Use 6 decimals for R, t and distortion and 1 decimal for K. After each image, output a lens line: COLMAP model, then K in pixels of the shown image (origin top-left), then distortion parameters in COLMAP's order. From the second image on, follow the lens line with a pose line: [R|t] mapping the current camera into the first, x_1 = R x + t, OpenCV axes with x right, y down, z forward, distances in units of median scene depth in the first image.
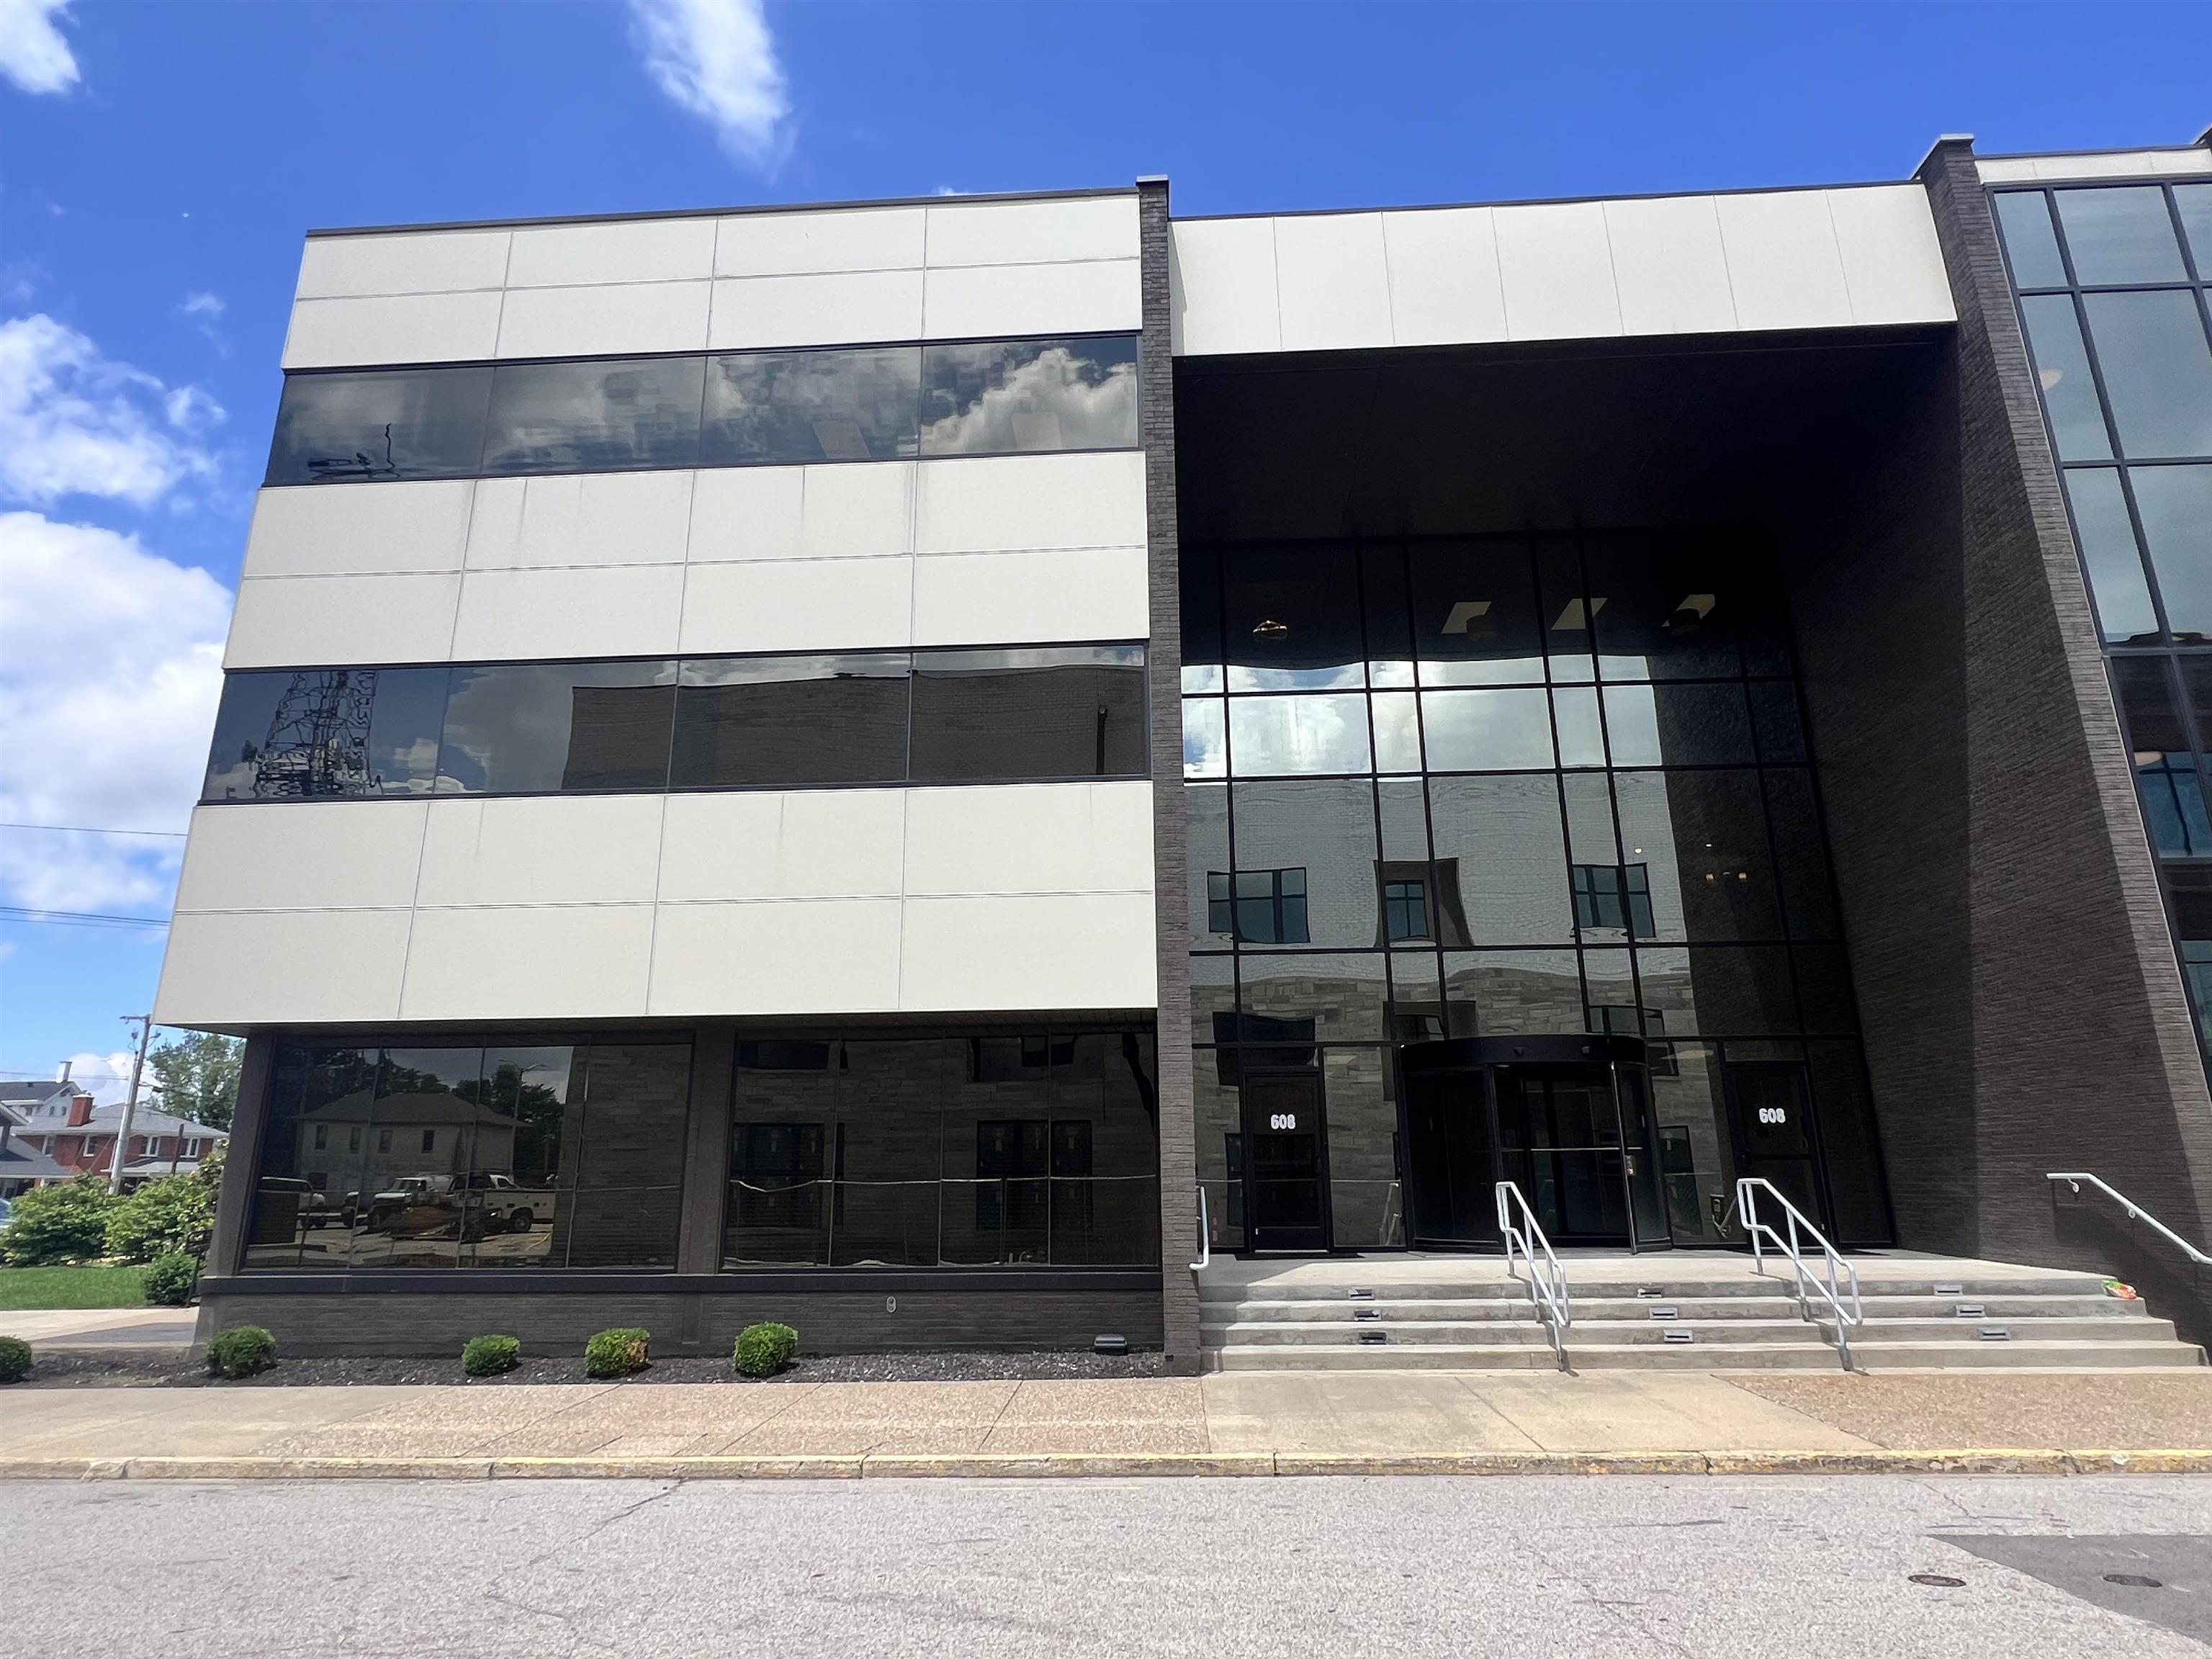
lens RADIAL K [[1239.7, 0, 1106.0], [0, 1239.7, 829.5], [0, 0, 1]] dist [-0.005705, 0.004615]
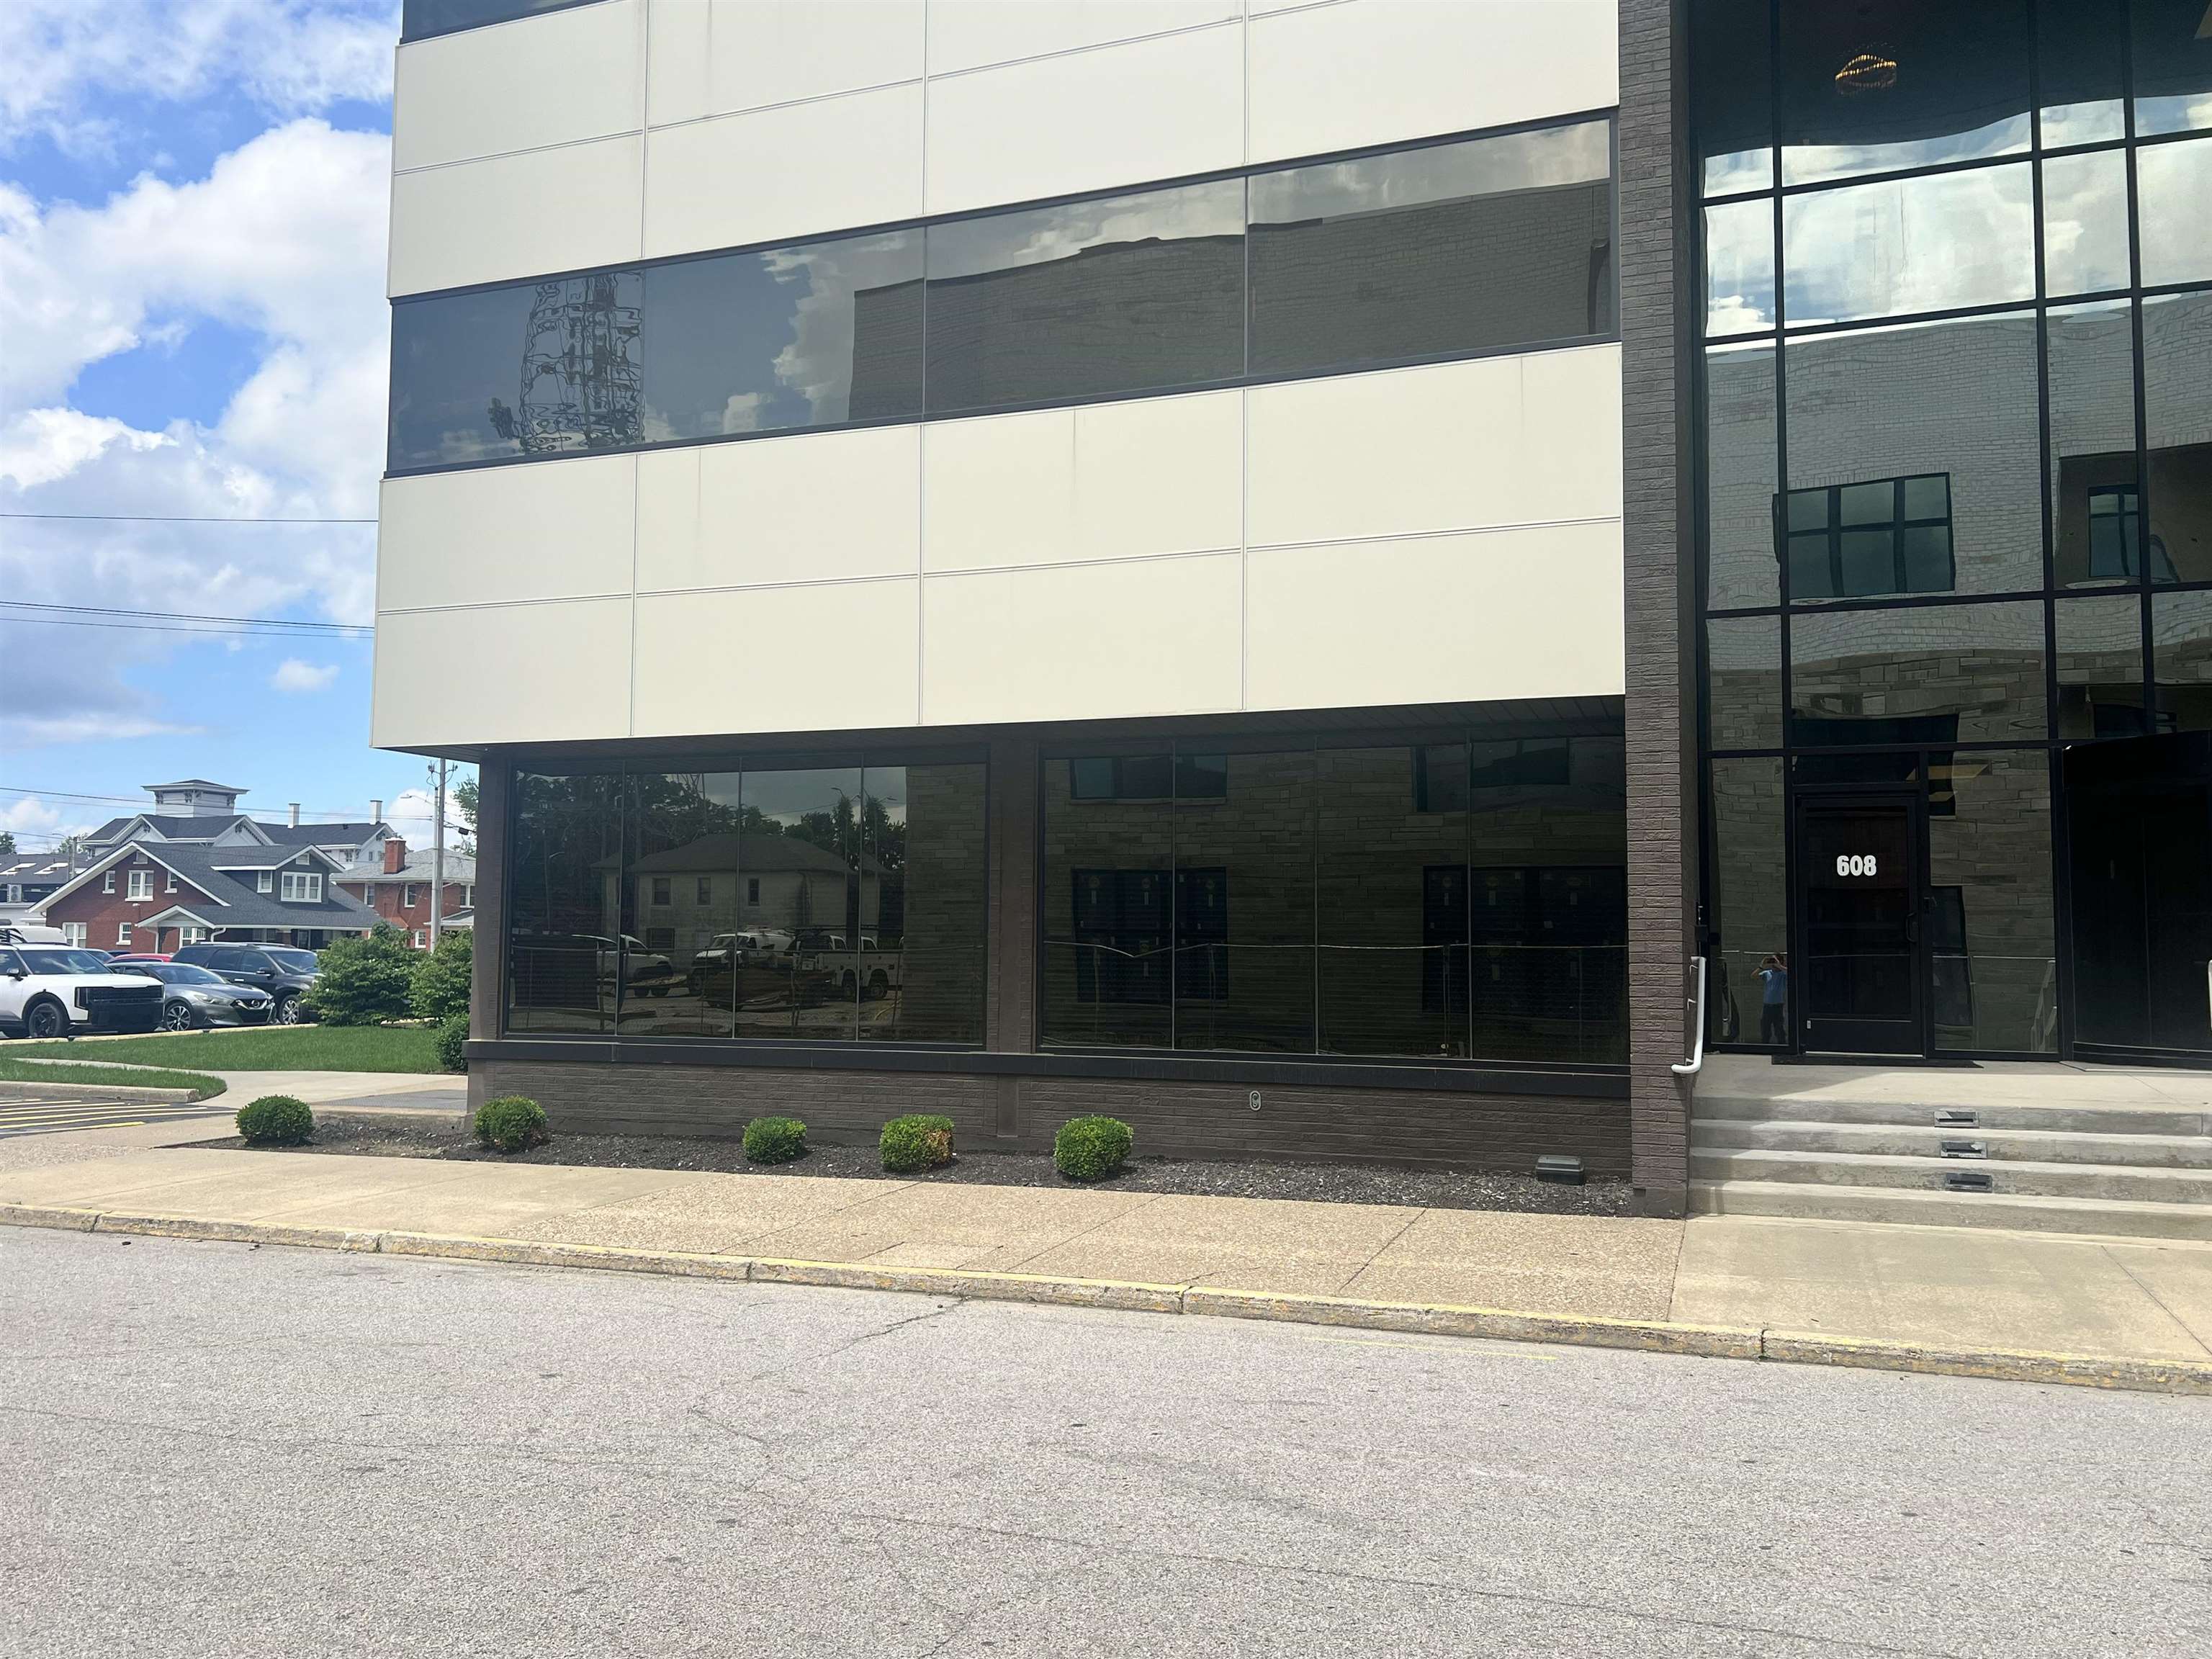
lens RADIAL K [[1738.0, 0, 1106.0], [0, 1738.0, 829.5], [0, 0, 1]] dist [0.061676, -0.068990]
pose [[0.954324, -0.005121, -0.298730, 0.058239], [0.066685, 0.978281, 0.196262, 0.012384], [0.291237, -0.207218, 0.933939, 0.030538]]
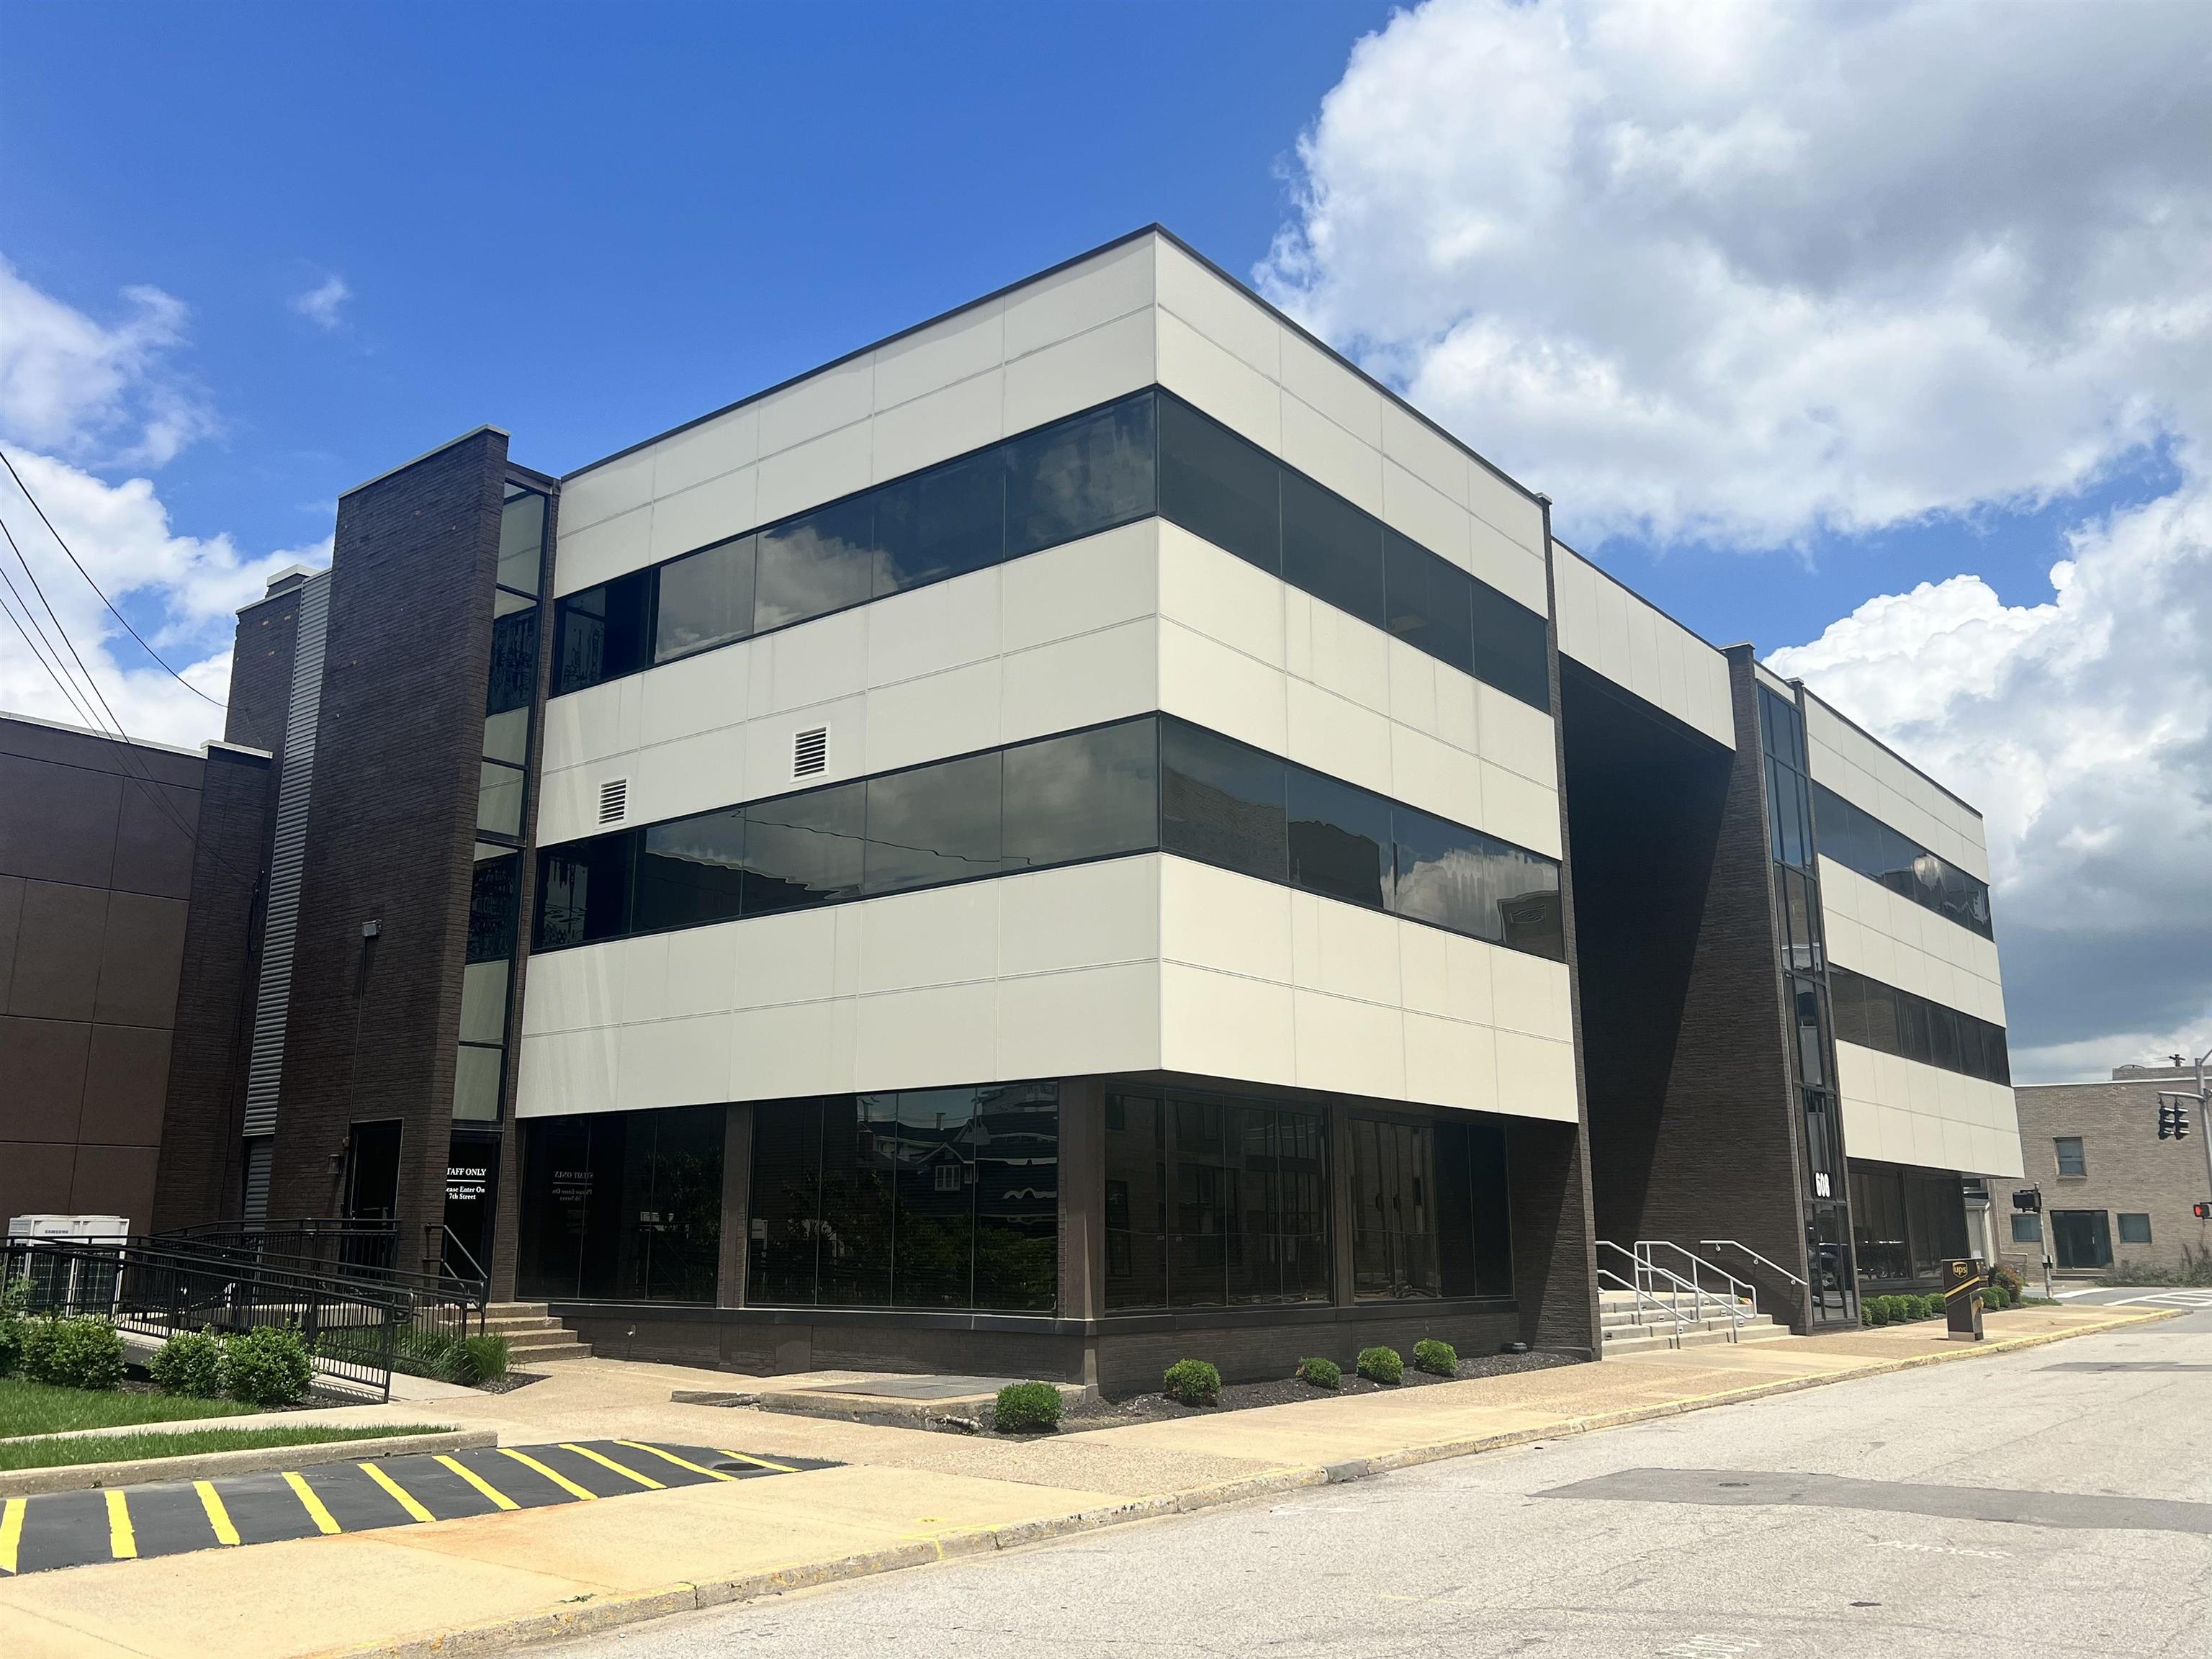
lens RADIAL K [[1791.6, 0, 1106.0], [0, 1791.6, 829.5], [0, 0, 1]] dist [0.105291, -0.144588]
pose [[0.572687, 0.191376, 0.797123, -2.158607], [-0.229041, 0.970999, -0.068567, 0.081590], [-0.787127, -0.143306, 0.599912, 0.192240]]
